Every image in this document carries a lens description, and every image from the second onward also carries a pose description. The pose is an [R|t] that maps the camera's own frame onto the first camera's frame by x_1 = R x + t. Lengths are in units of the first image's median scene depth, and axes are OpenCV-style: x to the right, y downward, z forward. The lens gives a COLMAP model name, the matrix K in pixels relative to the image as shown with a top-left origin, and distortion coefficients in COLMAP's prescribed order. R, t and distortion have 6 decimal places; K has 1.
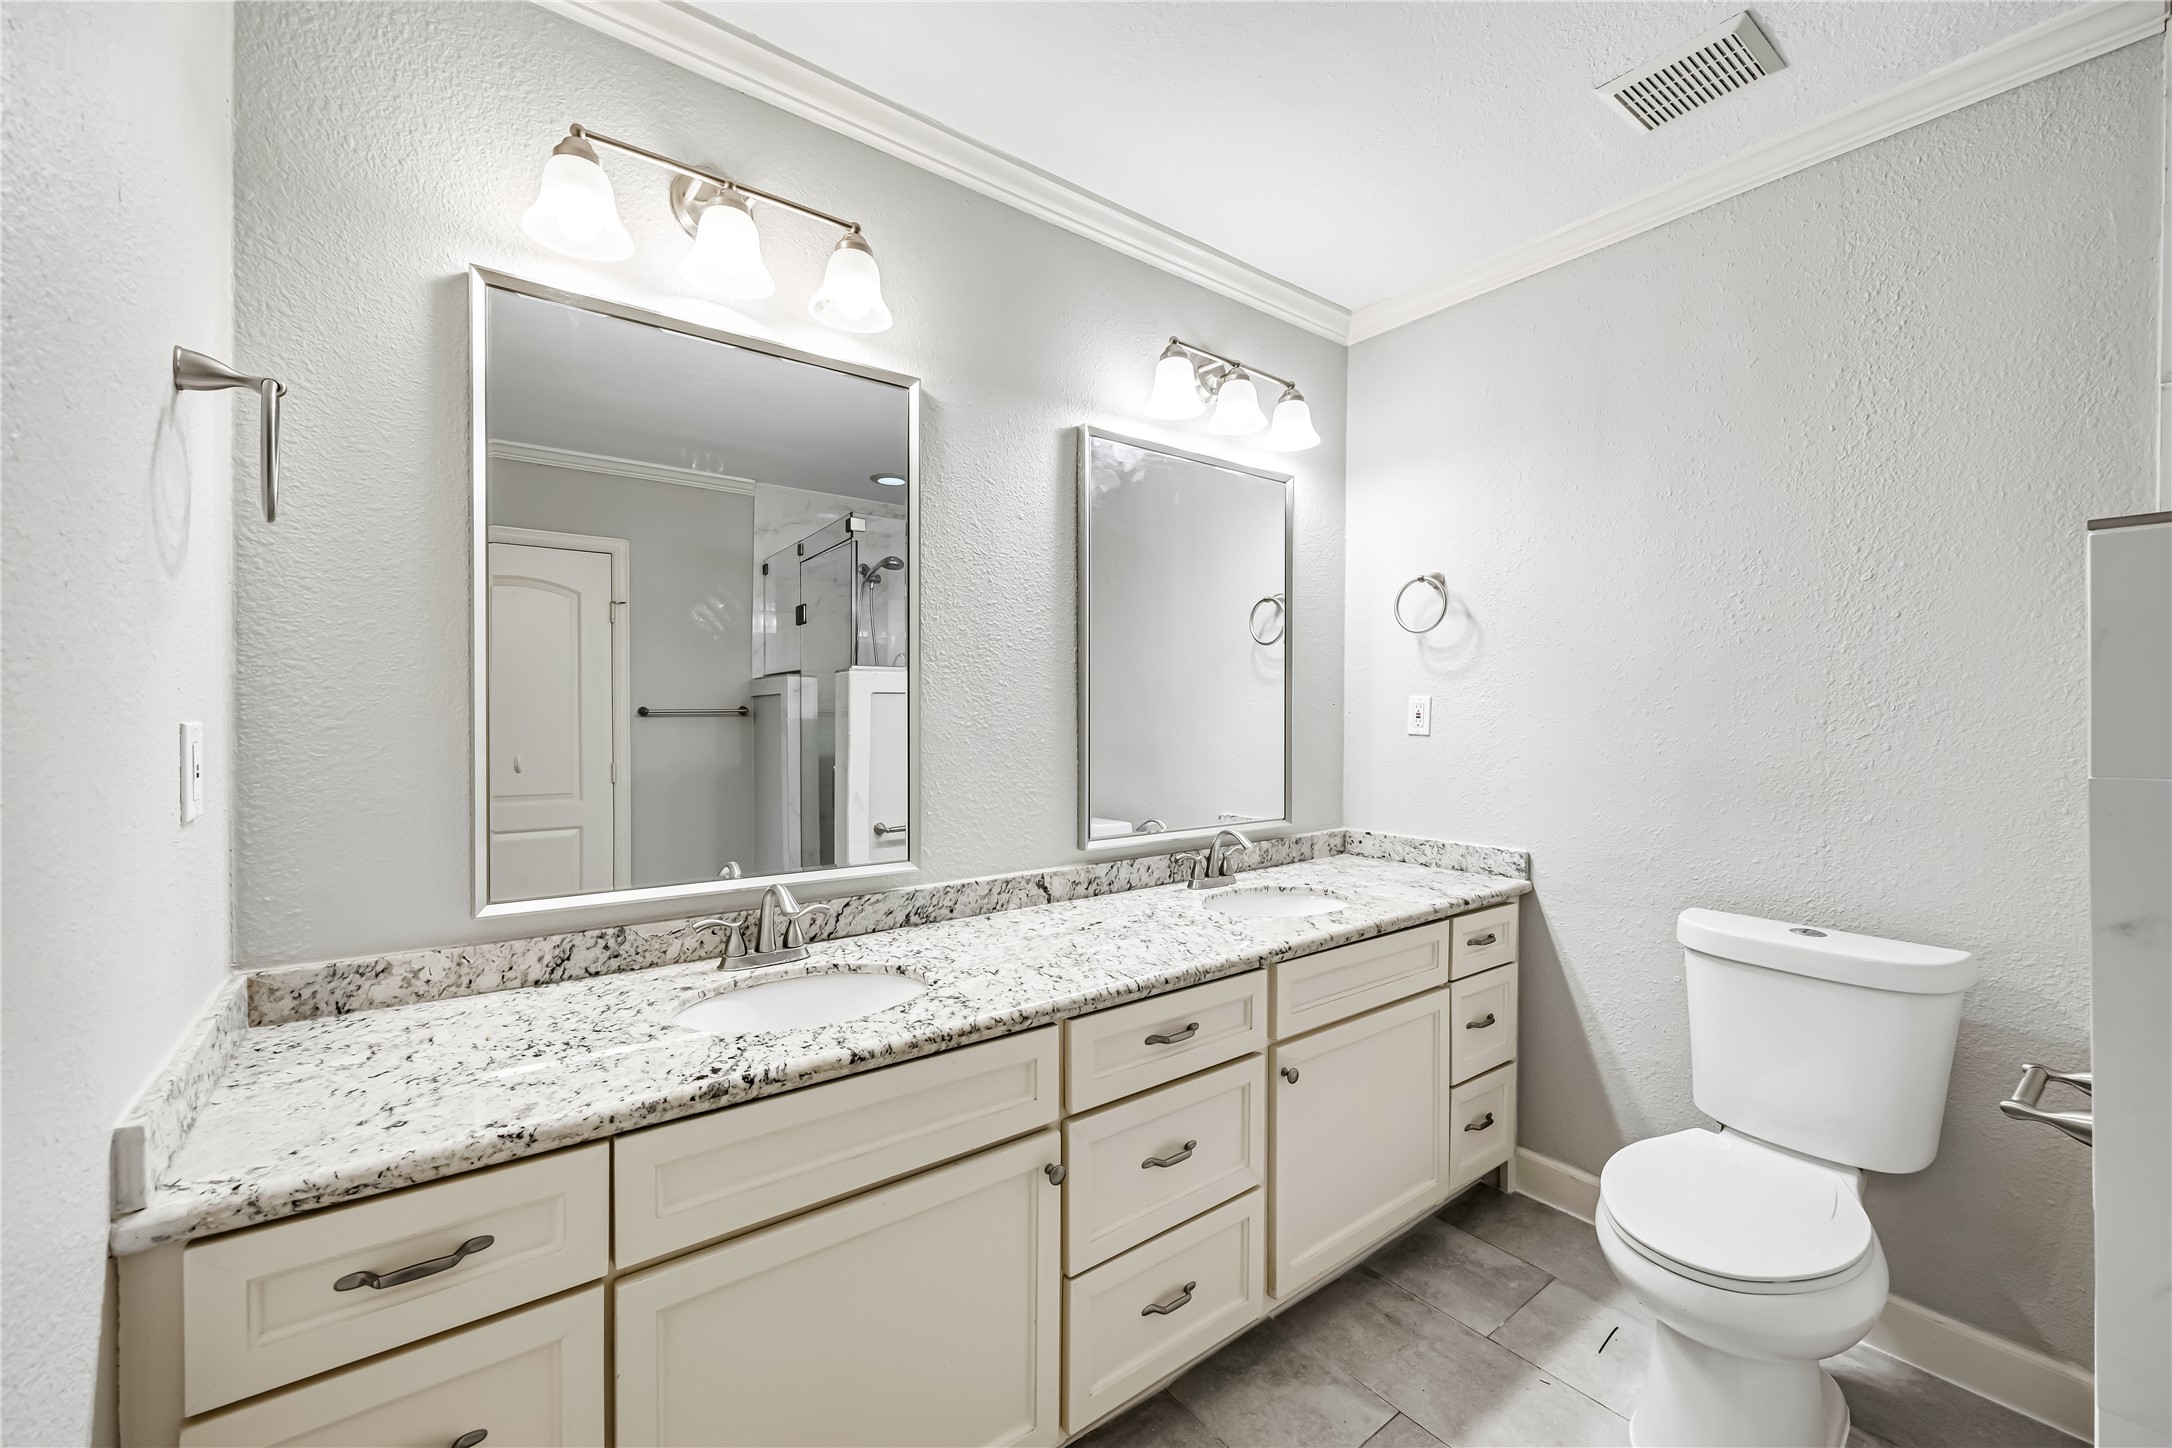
lens RADIAL K [[869.4, 0, 1086.0], [0, 869.4, 724.0], [0, 0, 1]] dist [-0.000705, -0.000041]
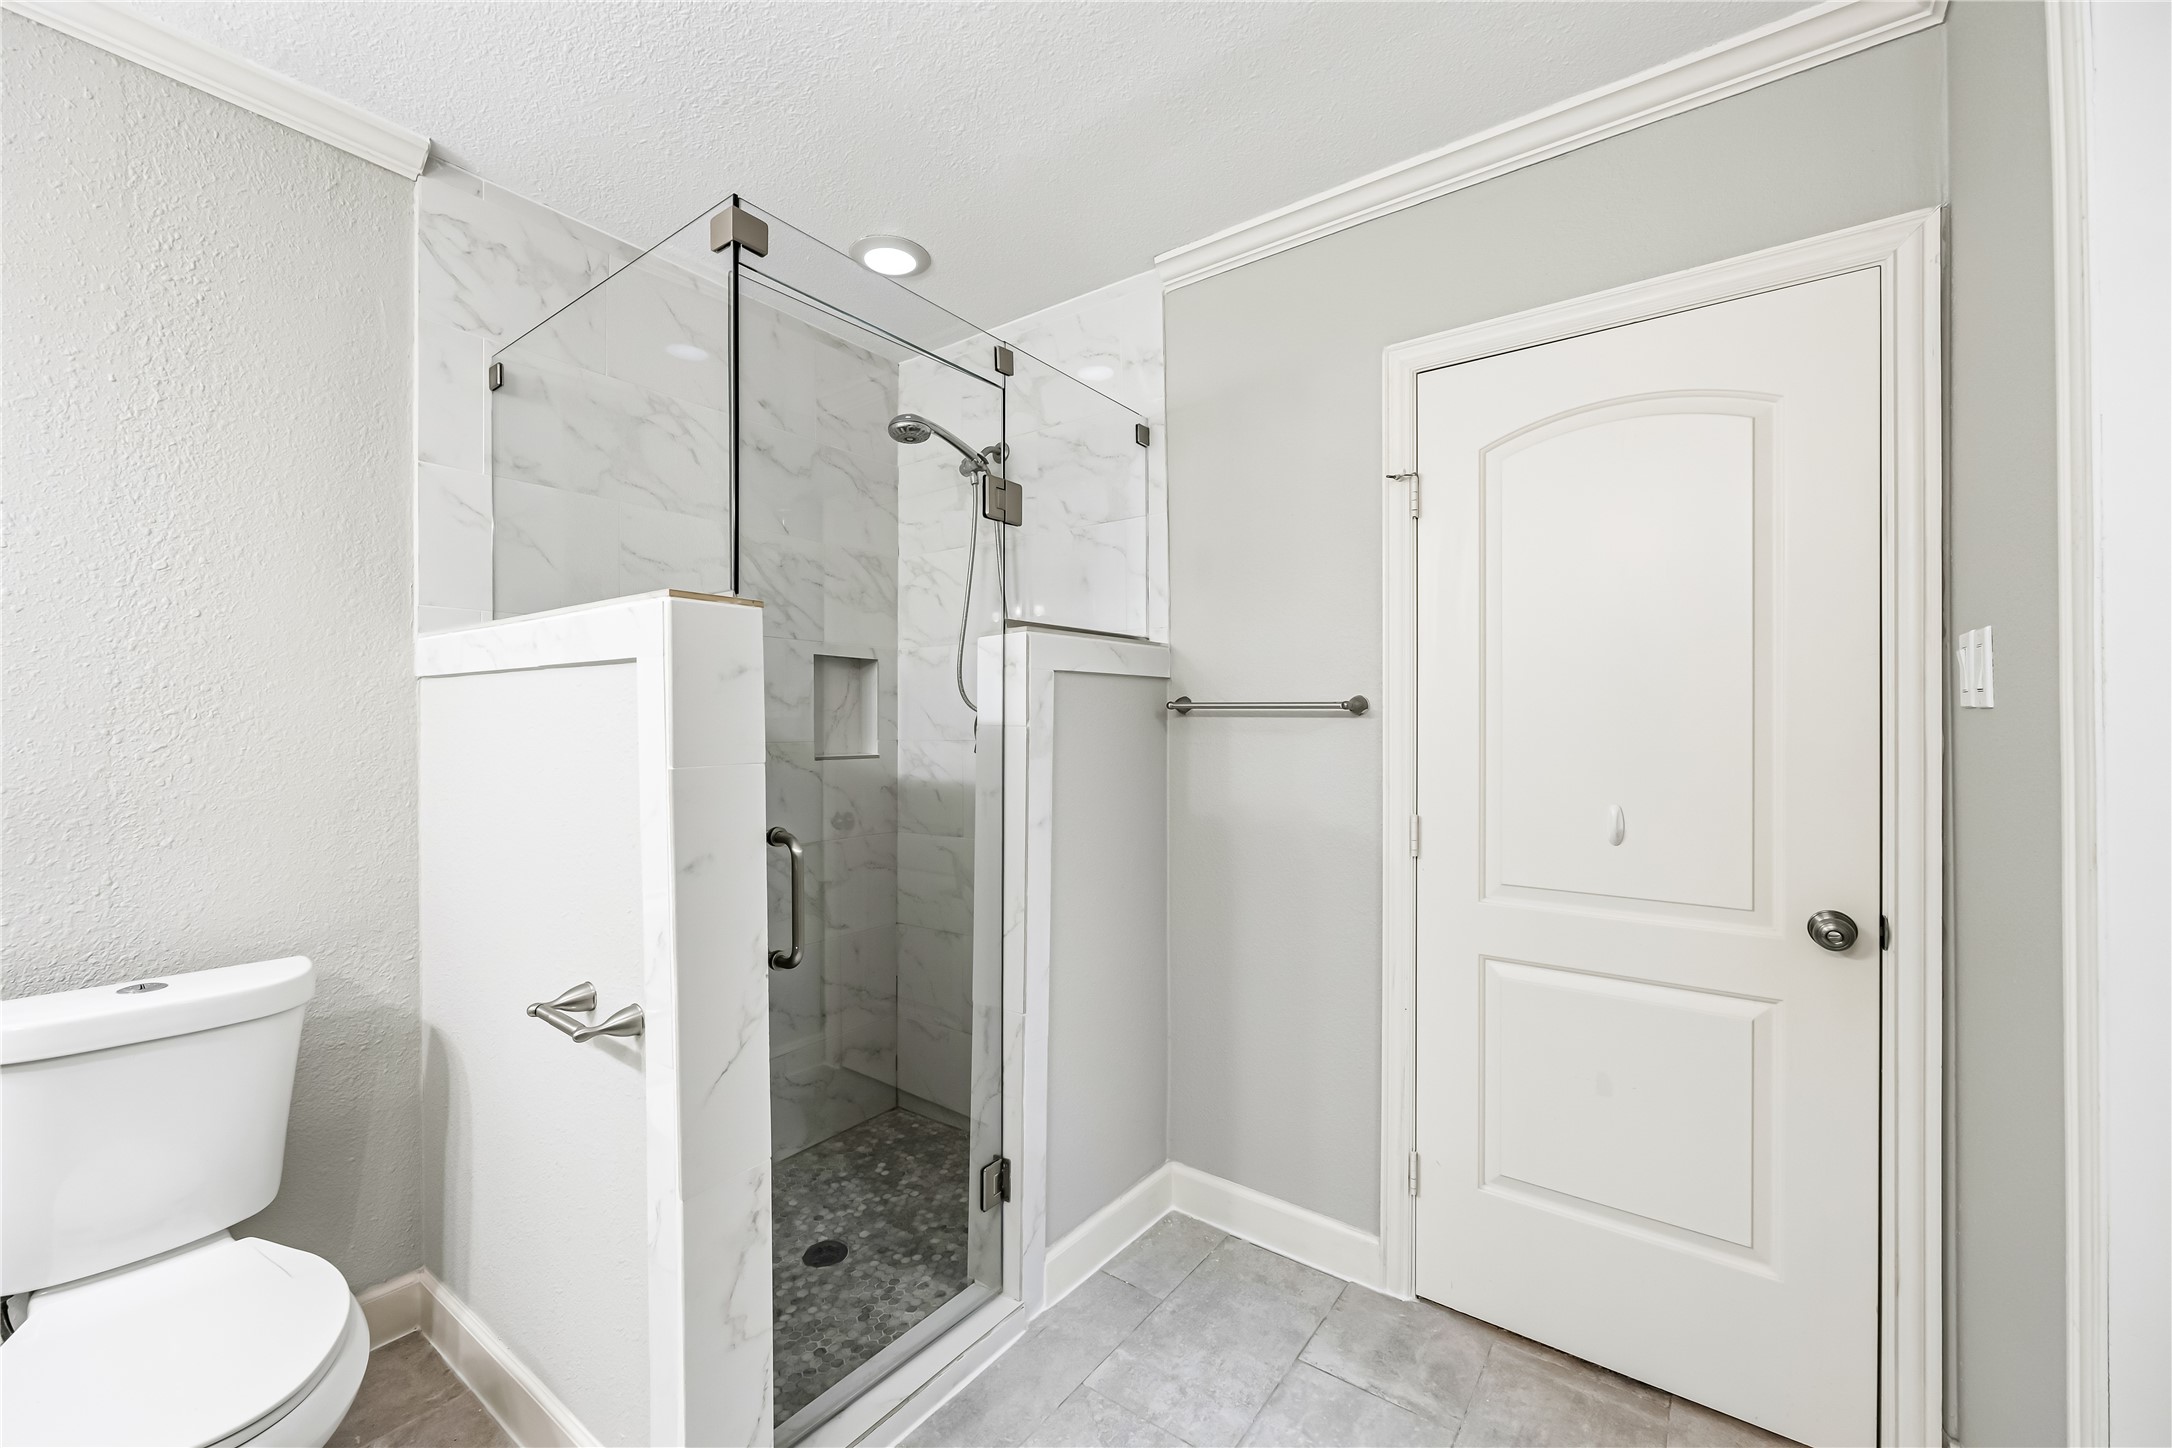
lens RADIAL K [[869.4, 0, 1086.0], [0, 869.4, 724.0], [0, 0, 1]] dist [-0.000705, -0.000041]
pose [[-0.270774, -0.000700, 0.962643, -0.193181], [0.013099, 0.999904, 0.004411, -0.001789], [-0.962554, 0.013804, -0.270739, 0.338451]]
